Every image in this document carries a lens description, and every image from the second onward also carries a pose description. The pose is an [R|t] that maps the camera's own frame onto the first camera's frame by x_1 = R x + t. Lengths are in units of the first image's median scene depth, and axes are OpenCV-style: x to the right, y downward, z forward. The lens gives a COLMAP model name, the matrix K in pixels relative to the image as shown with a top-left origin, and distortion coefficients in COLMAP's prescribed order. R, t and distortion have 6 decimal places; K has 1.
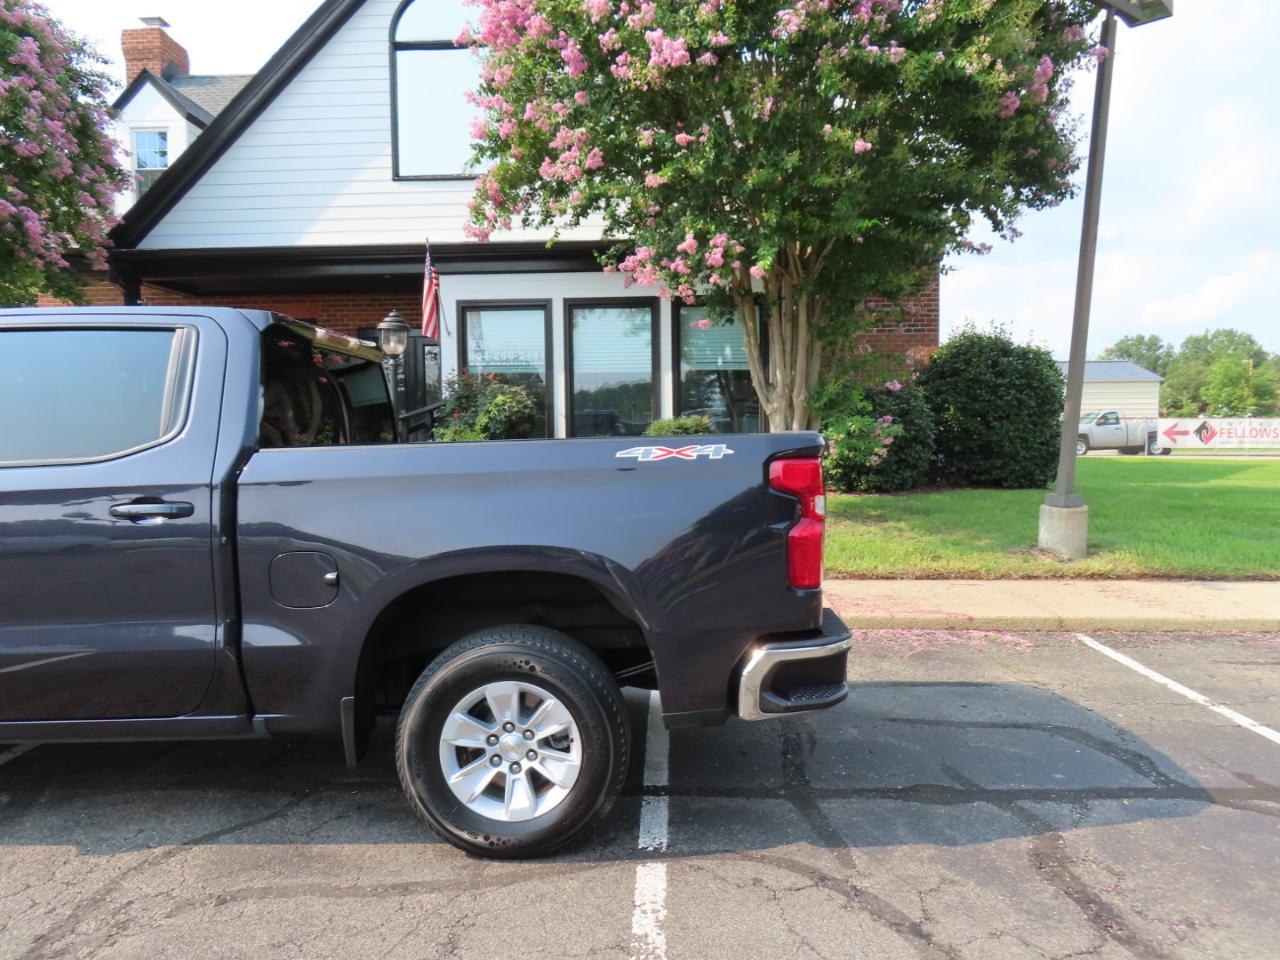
lens RADIAL K [[919.3, 0, 643.4], [0, 919.3, 483.8], [0, 0, 1]] dist [-0.012130, 0.010174]
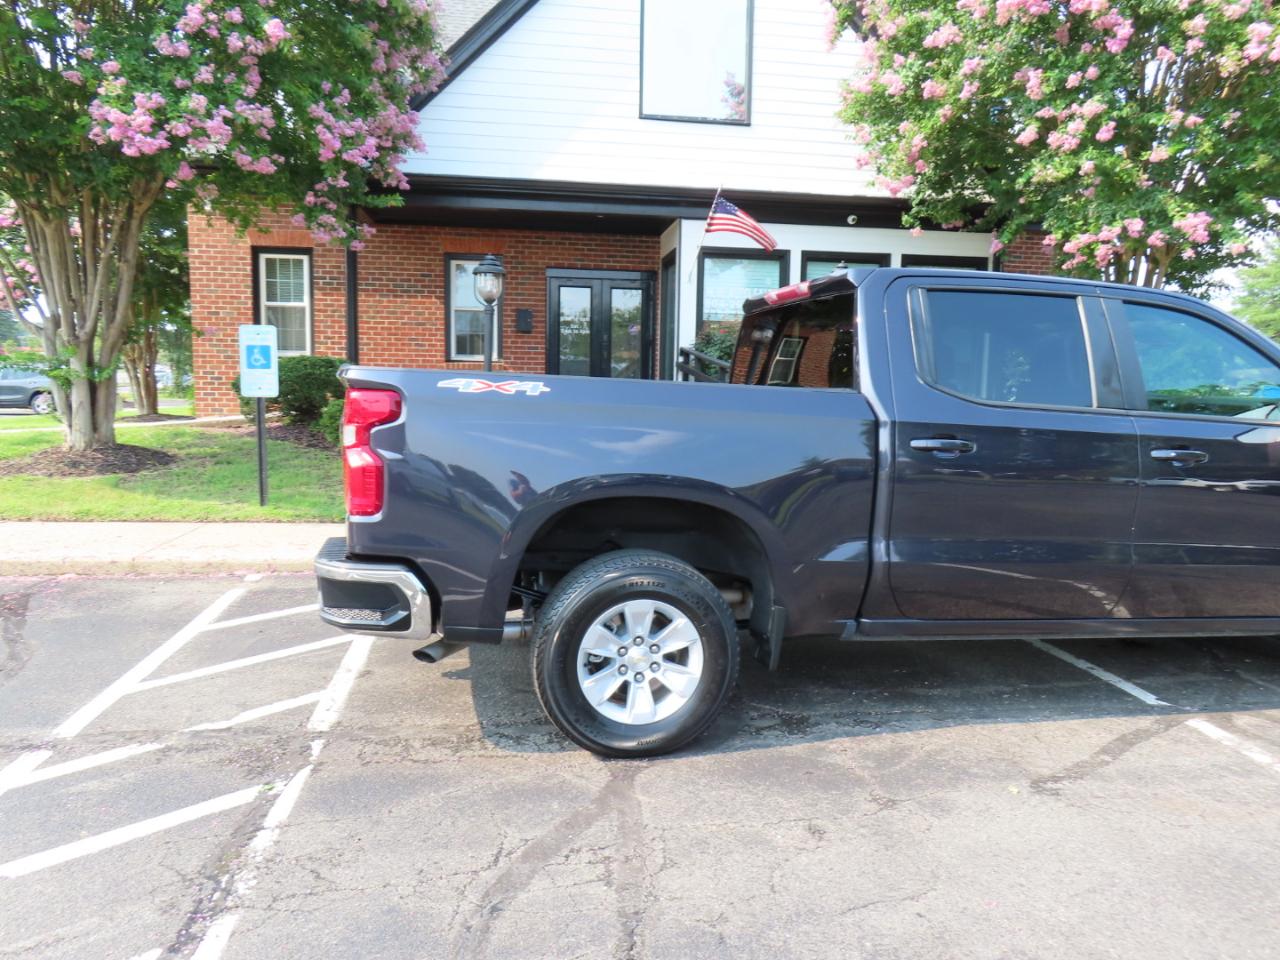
lens RADIAL K [[919.3, 0, 638.9], [0, 919.3, 481.2], [0, 0, 1]] dist [-0.012130, 0.010174]
pose [[0.982743, 0.009967, 0.184710, -0.683299], [-0.020170, 0.998367, 0.053445, 0.005140], [-0.183876, -0.056249, 0.981339, 0.026076]]
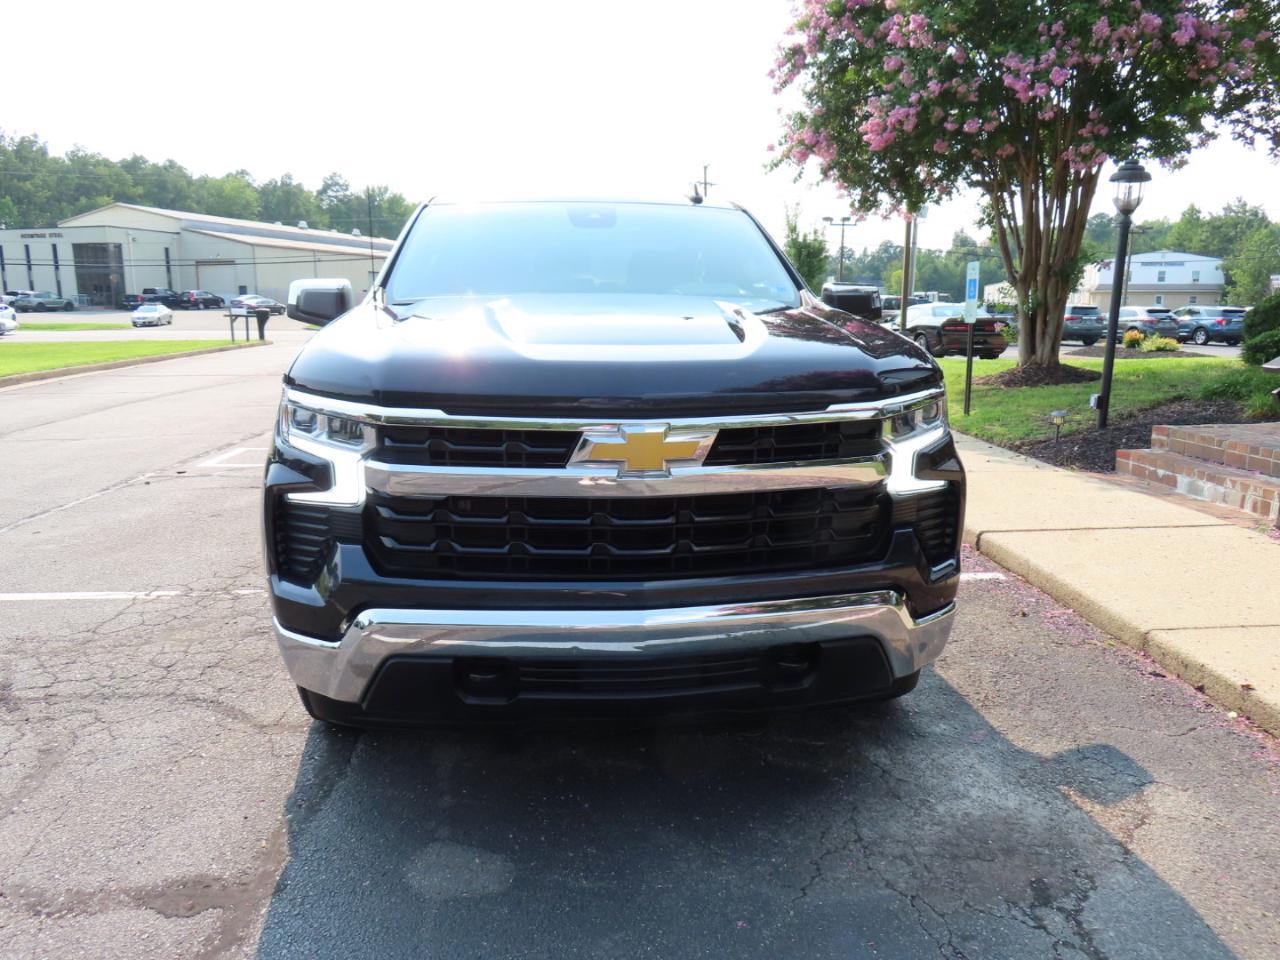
lens RADIAL K [[919.3, 0, 644.4], [0, 919.3, 482.1], [0, 0, 1]] dist [-0.012130, 0.010174]
pose [[0.102462, 0.194390, -0.975558, 0.174656], [-0.056335, 0.980280, 0.189414, -0.020540], [0.993140, 0.035550, 0.111392, 0.496724]]
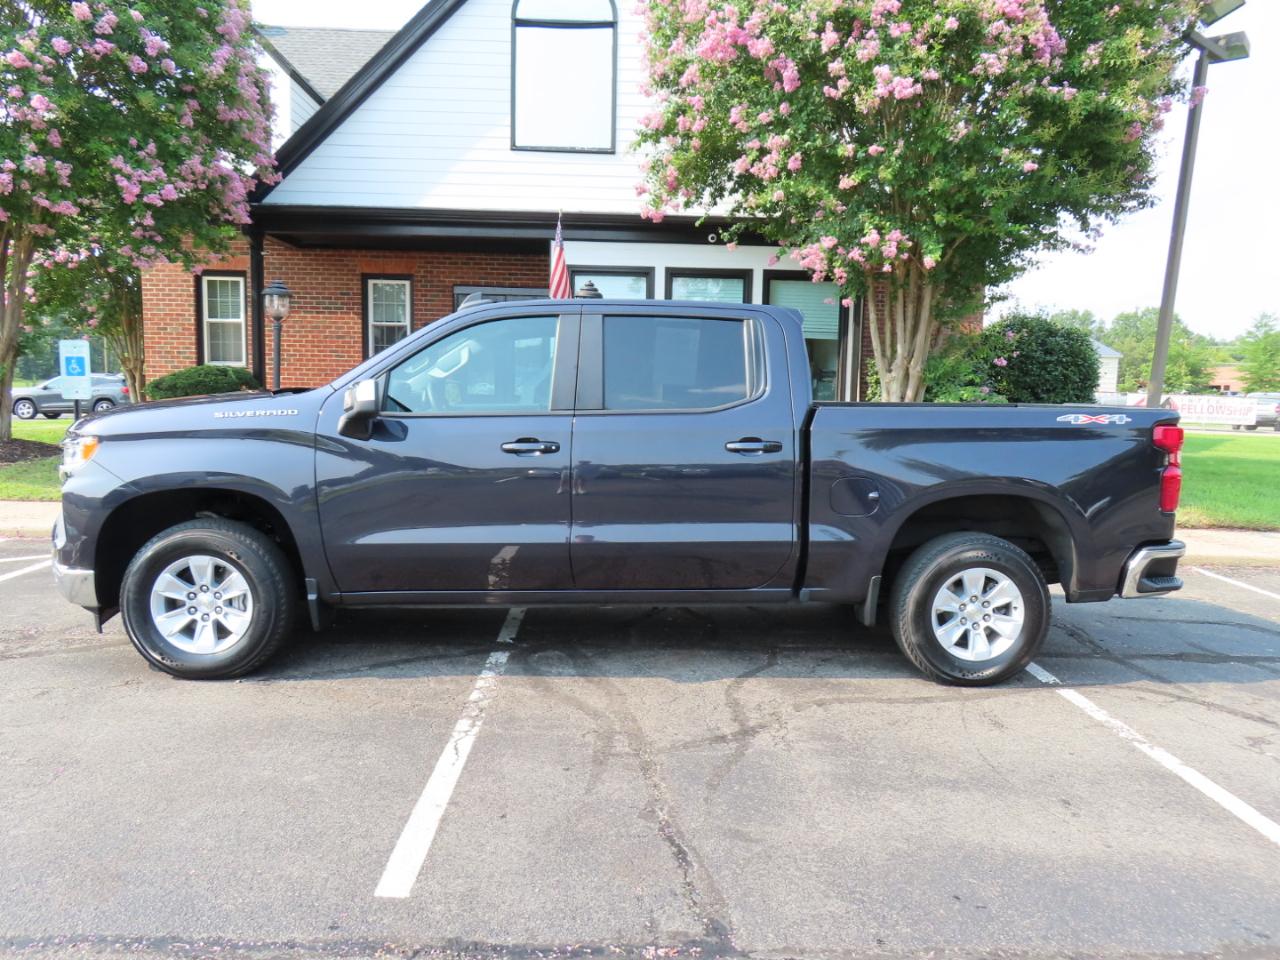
lens RADIAL K [[919.3, 0, 641.8], [0, 919.3, 485.9], [0, 0, 1]] dist [-0.012130, 0.010174]
pose [[0.997116, 0.026354, 0.071164, -0.282353], [-0.029867, 0.998364, 0.048766, 0.008506], [-0.069762, -0.050751, 0.996272, -0.157040]]
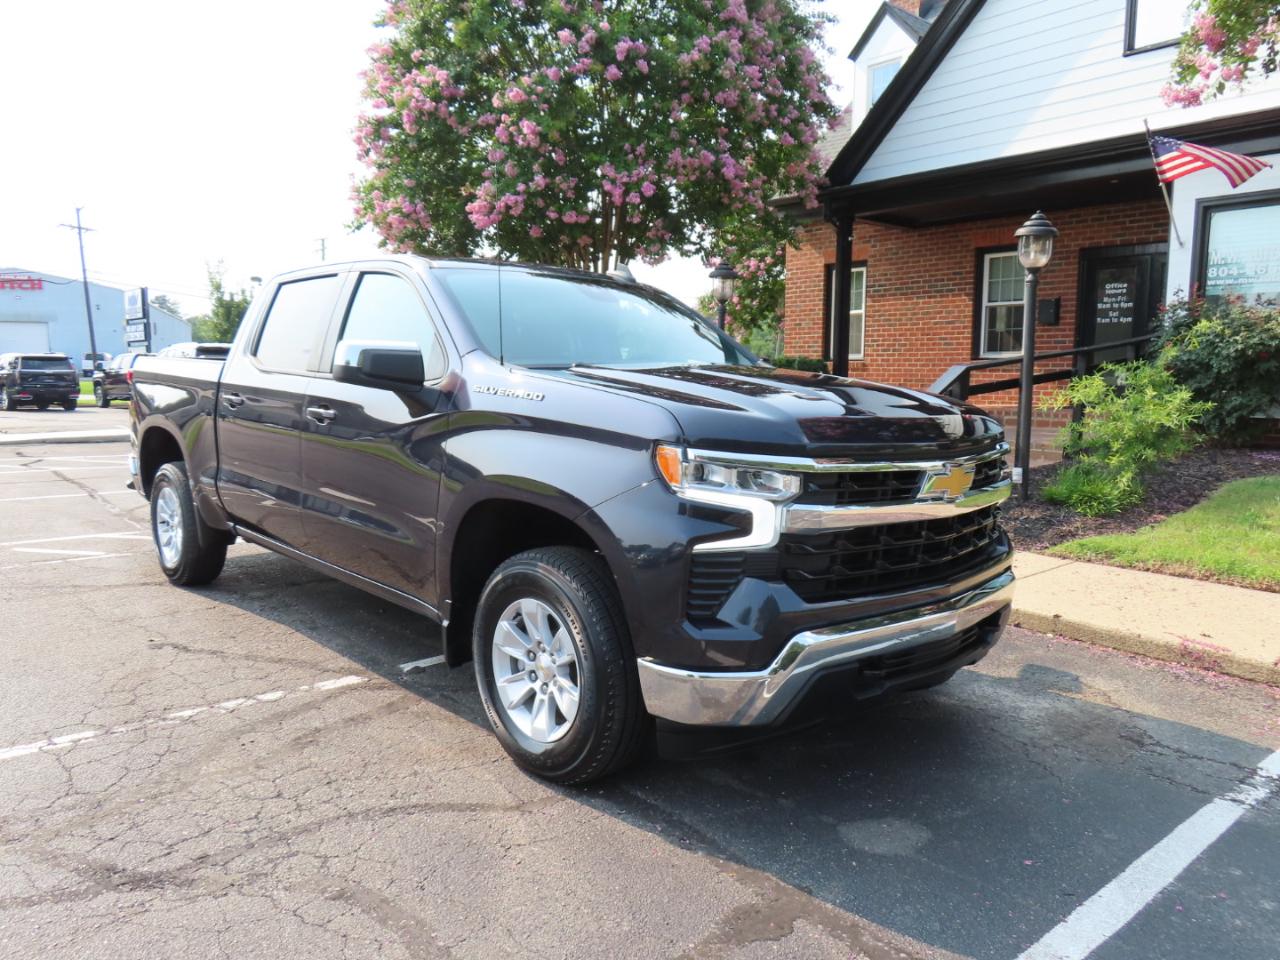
lens RADIAL K [[919.3, 0, 640.6], [0, 919.3, 483.9], [0, 0, 1]] dist [-0.012130, 0.010174]
pose [[0.676605, 0.102953, -0.729113, 0.098731], [-0.058344, 0.994560, 0.086292, -0.003197], [0.734031, -0.015846, 0.678931, 0.206365]]
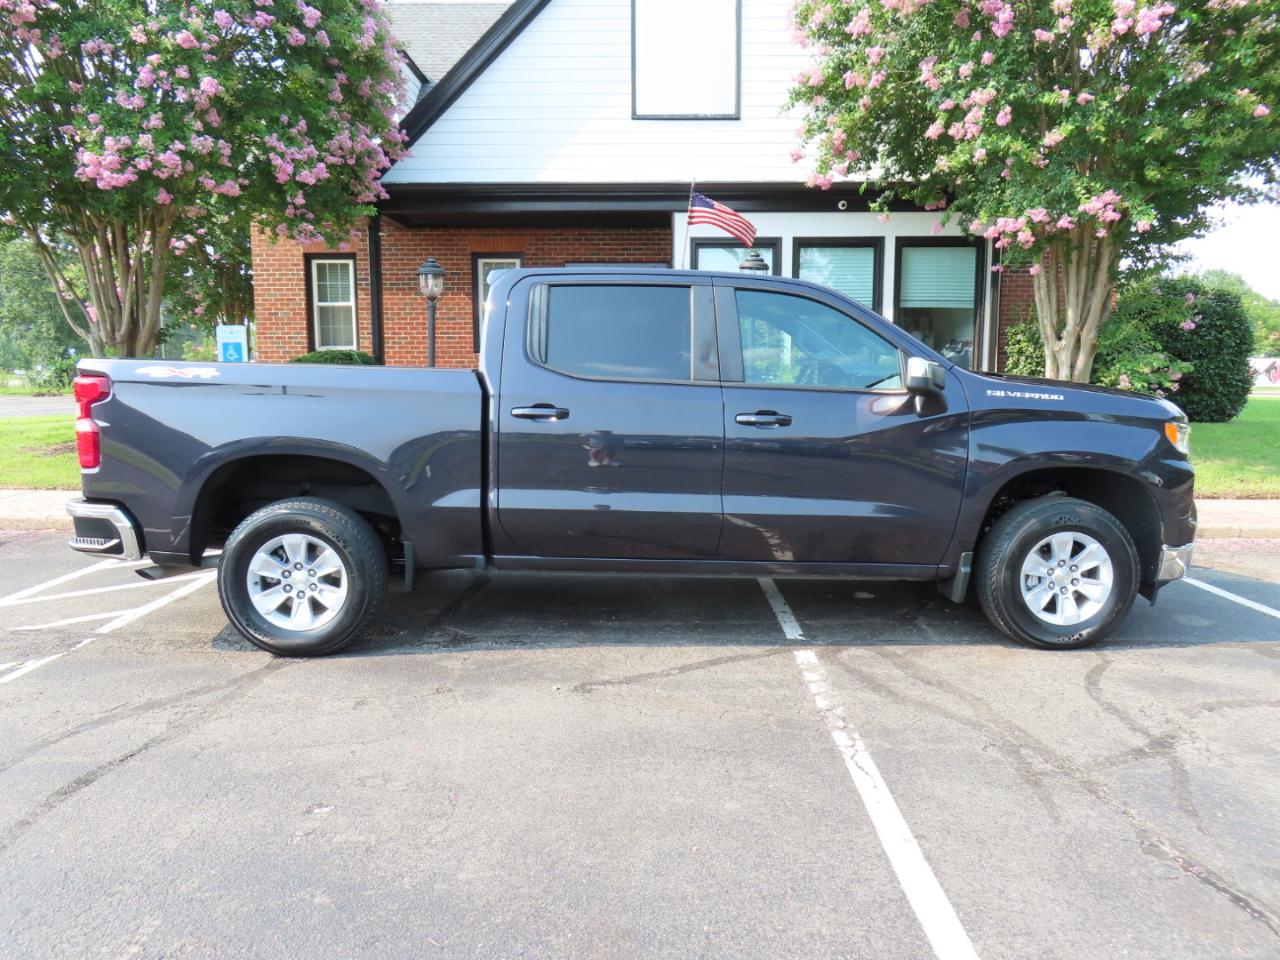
lens RADIAL K [[919.3, 0, 643.0], [0, 919.3, 483.3], [0, 0, 1]] dist [-0.012130, 0.010174]
pose [[0.999591, 0.007951, 0.027470, -0.433906], [-0.009884, 0.997430, 0.070963, 0.010416], [-0.026836, -0.071205, 0.997101, -0.101153]]
